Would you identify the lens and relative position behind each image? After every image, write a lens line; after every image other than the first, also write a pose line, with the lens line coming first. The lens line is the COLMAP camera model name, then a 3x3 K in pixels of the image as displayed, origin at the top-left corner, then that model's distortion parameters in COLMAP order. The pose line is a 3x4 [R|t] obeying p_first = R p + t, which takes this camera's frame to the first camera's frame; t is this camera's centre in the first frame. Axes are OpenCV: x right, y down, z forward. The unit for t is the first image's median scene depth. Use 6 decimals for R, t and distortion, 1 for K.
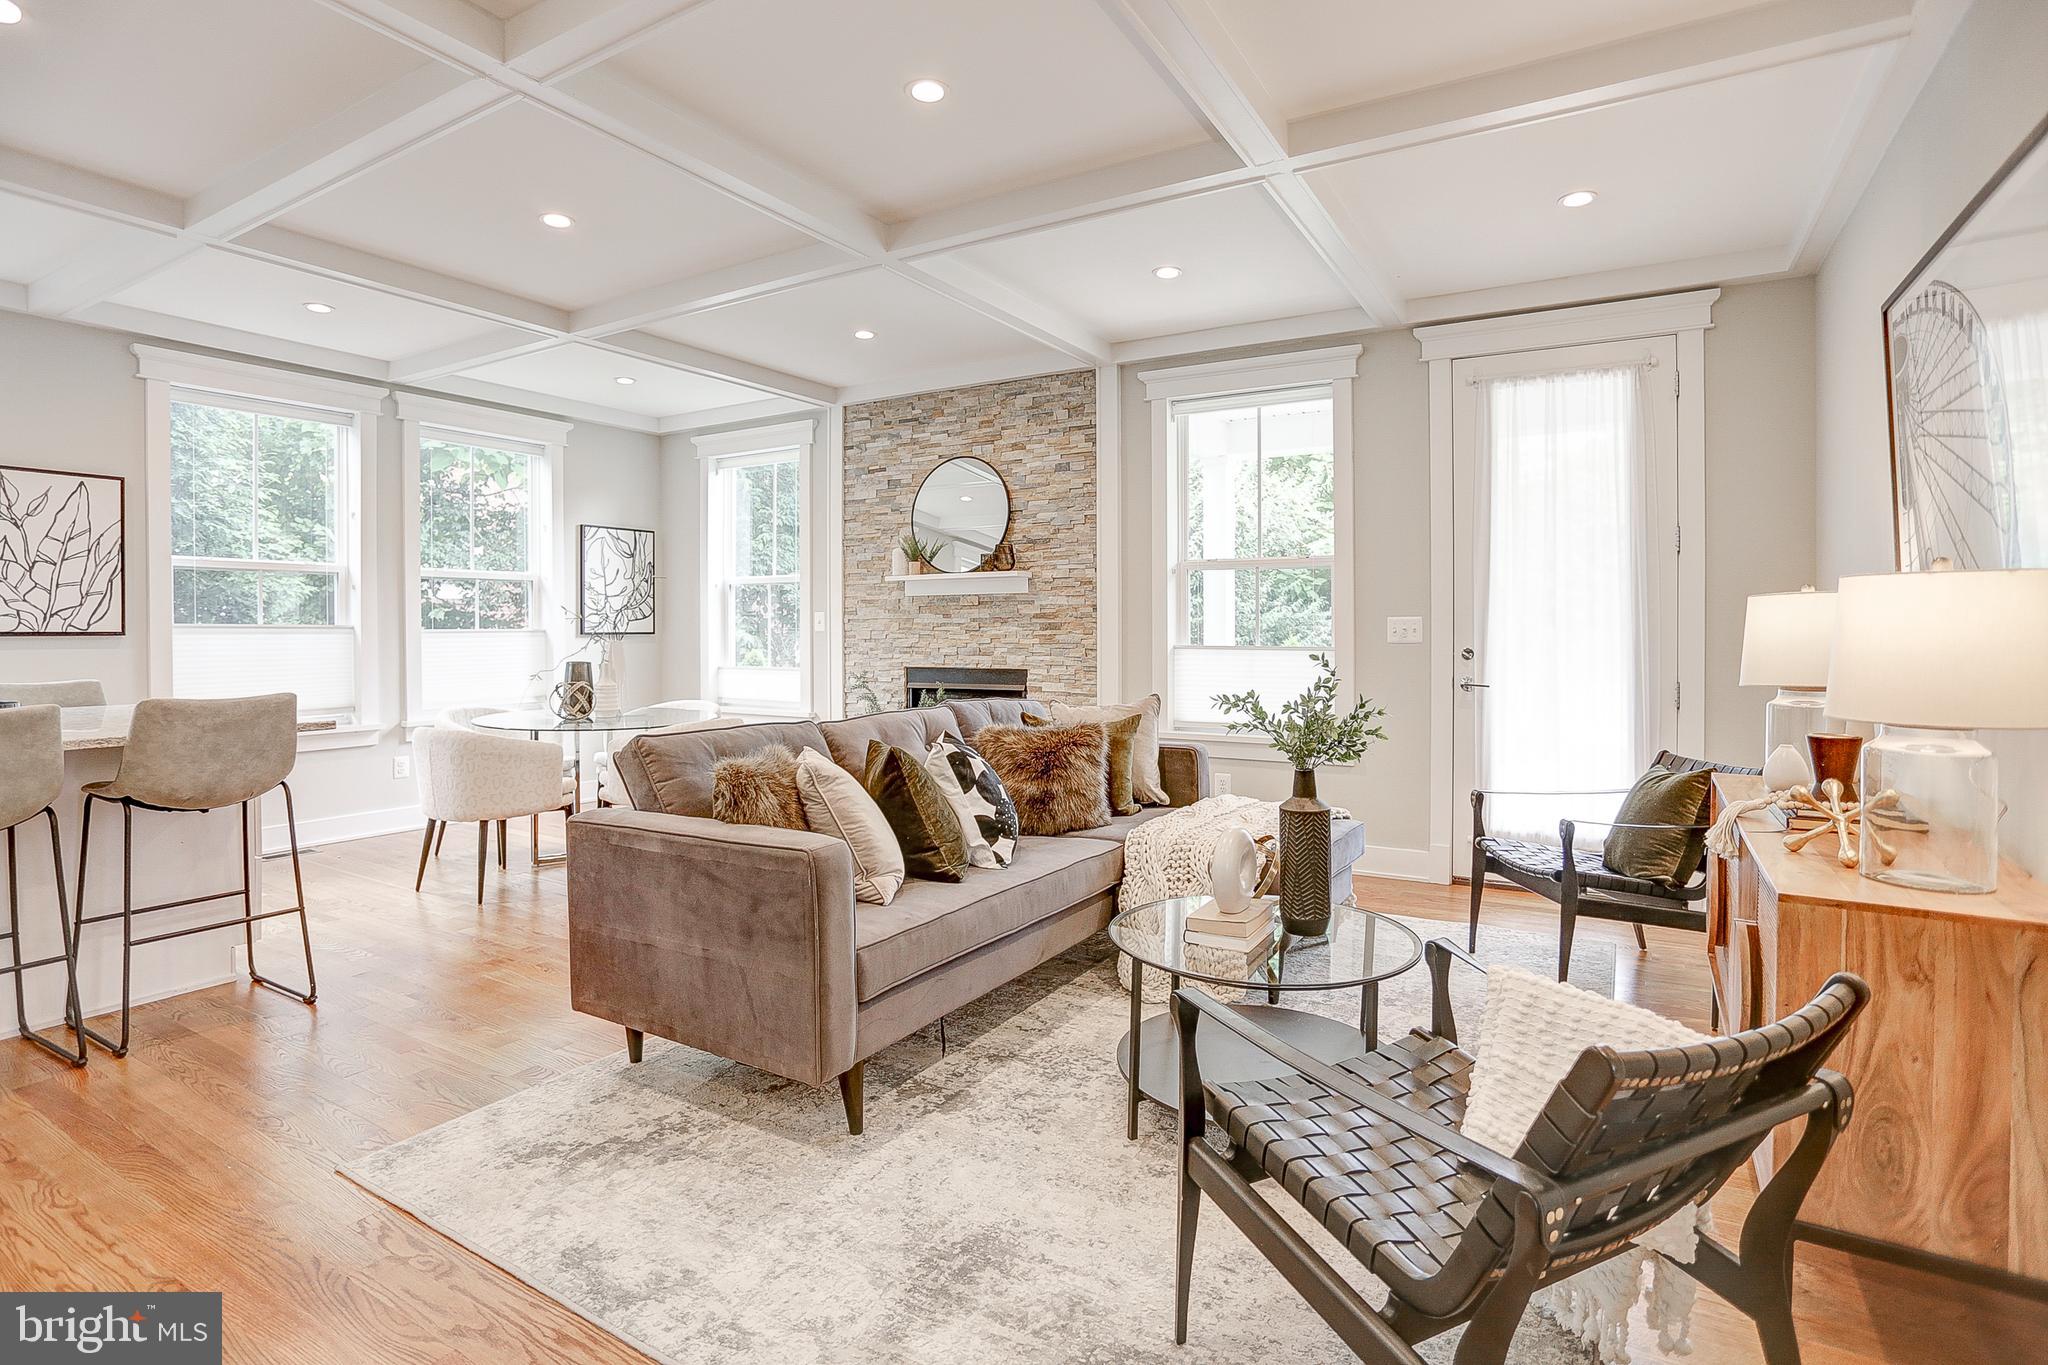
lens RADIAL K [[1014.6, 0, 1003.9], [0, 1014.6, 642.1], [0, 0, 1]] dist [-0.062379, 0.022313]
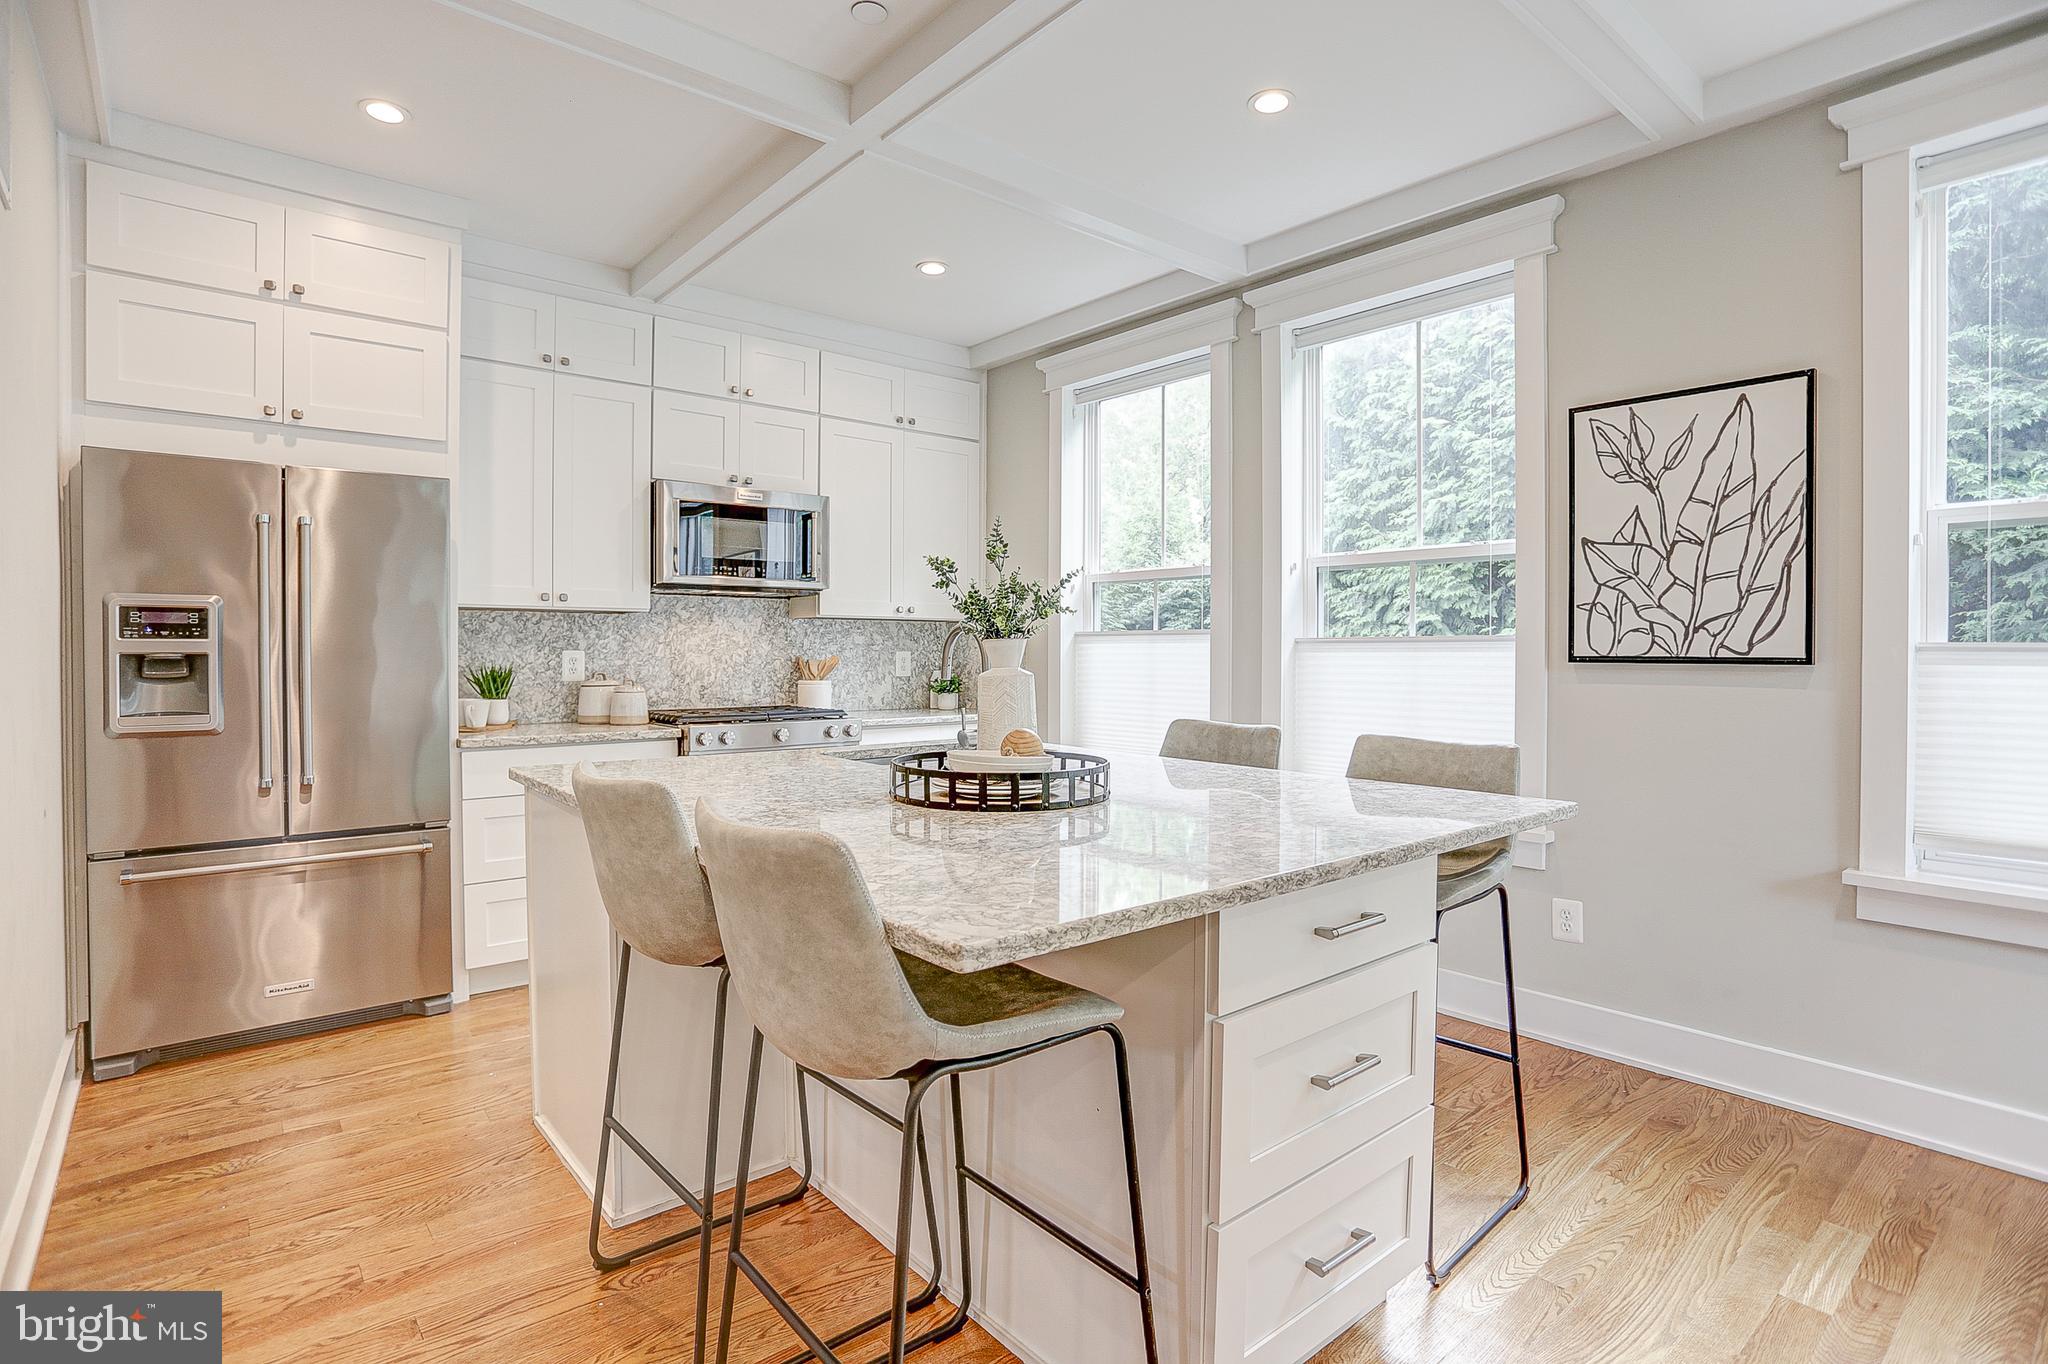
lens RADIAL K [[1014.6, 0, 1040.4], [0, 1014.6, 654.2], [0, 0, 1]] dist [-0.062379, 0.022313]
pose [[-0.300776, 0.007304, -0.953667, -0.213756], [-0.015033, 0.999810, 0.012399, -0.010785], [0.953576, 0.018066, -0.300609, 0.617423]]
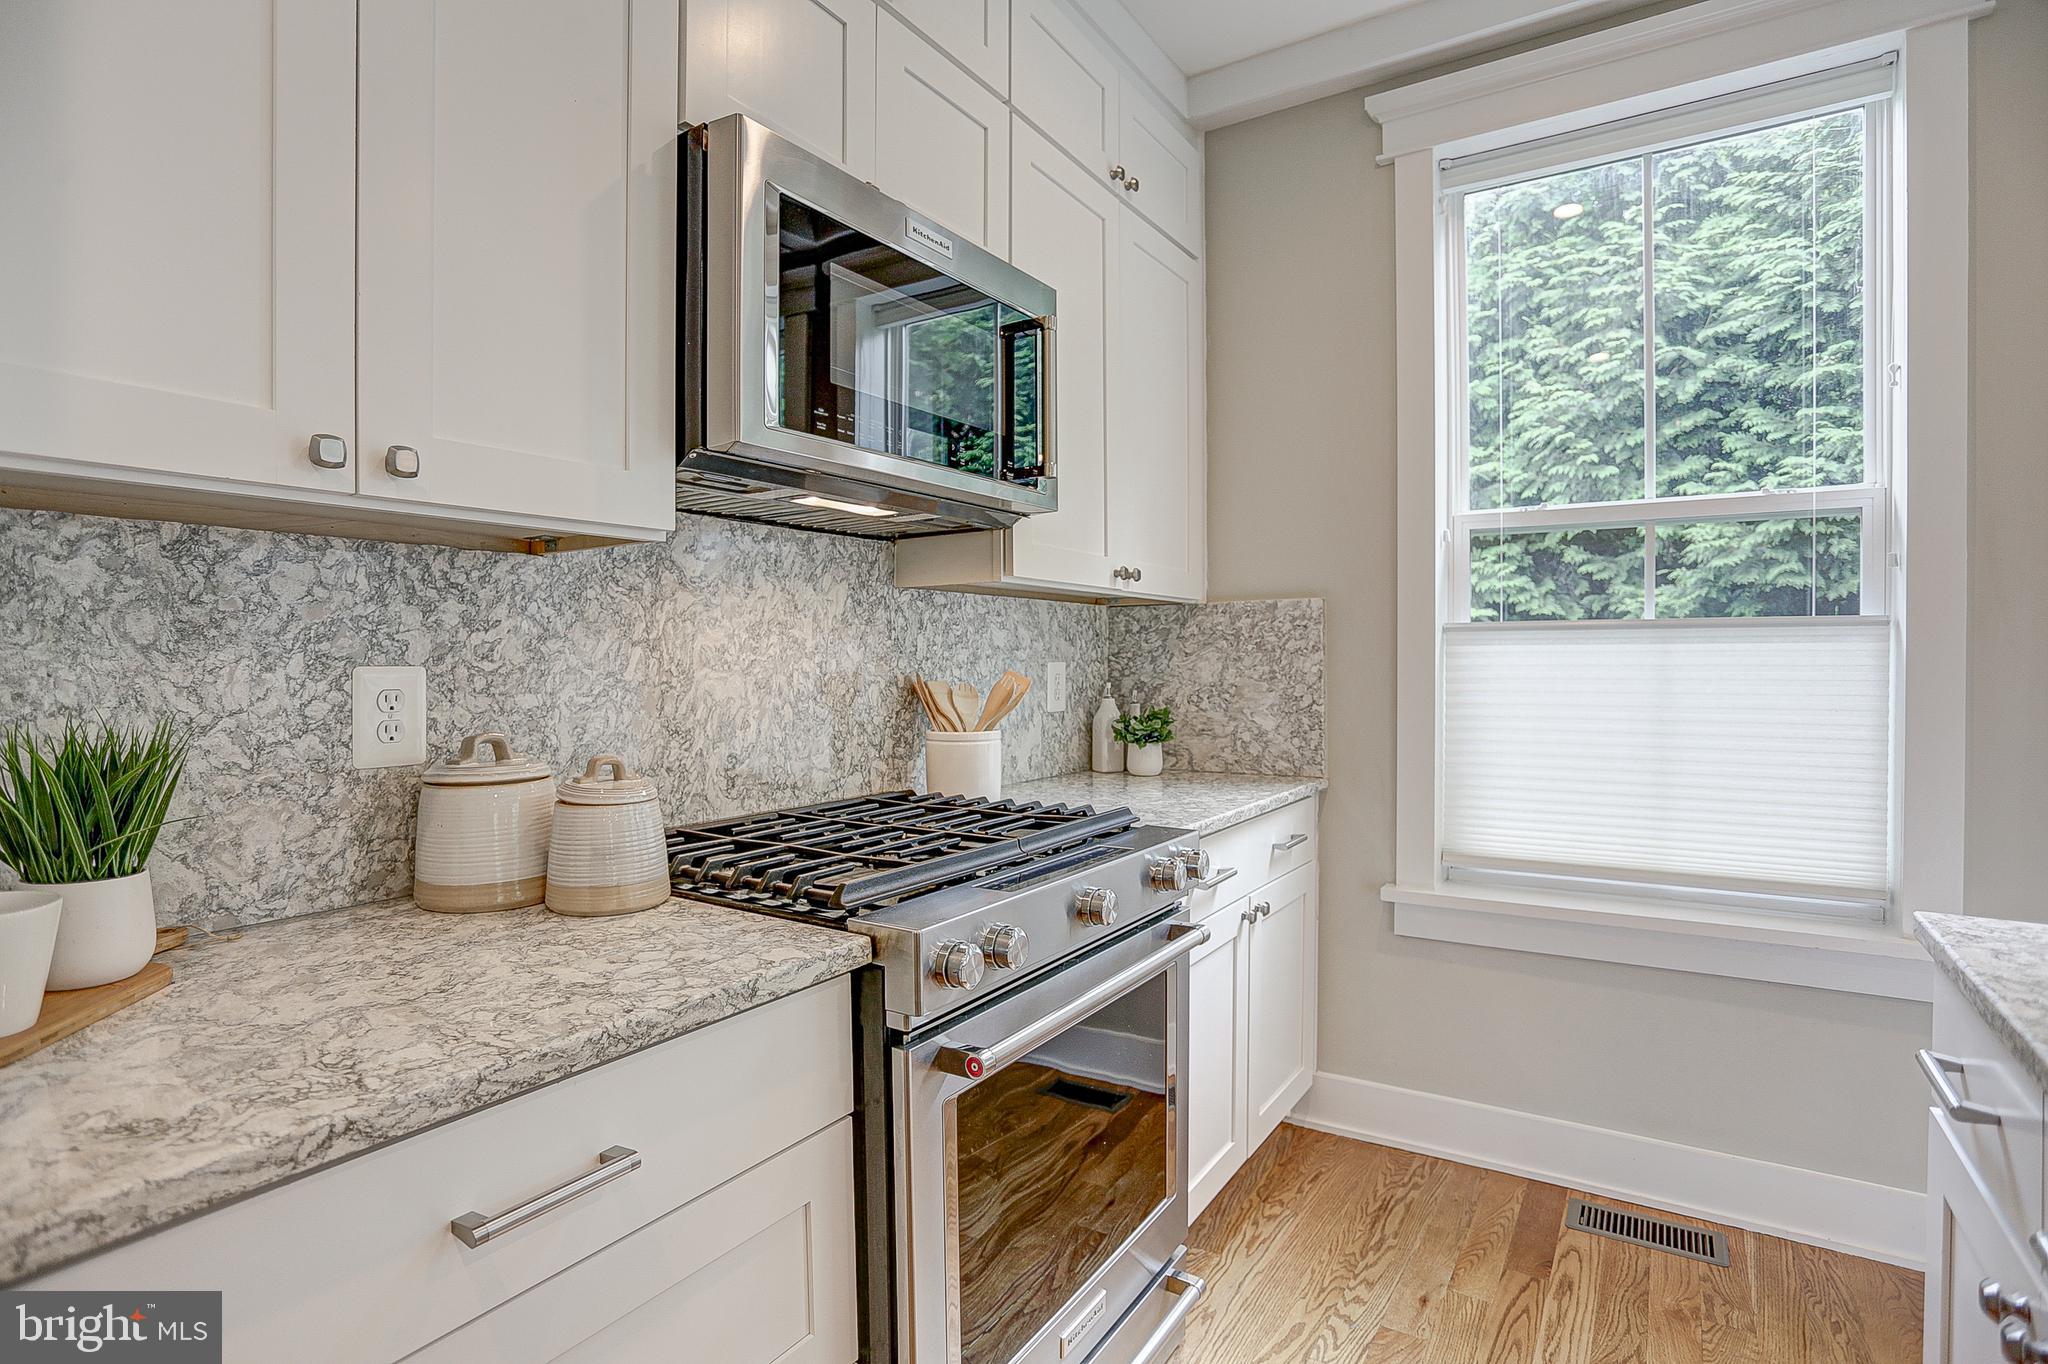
lens RADIAL K [[1014.6, 0, 1036.3], [0, 1014.6, 672.5], [0, 0, 1]] dist [-0.062379, 0.022313]
pose [[-0.010508, 0.018313, -0.999777, -0.581784], [-0.011986, 0.999758, 0.018439, -0.003751], [0.999873, 0.012177, -0.010286, 0.226692]]
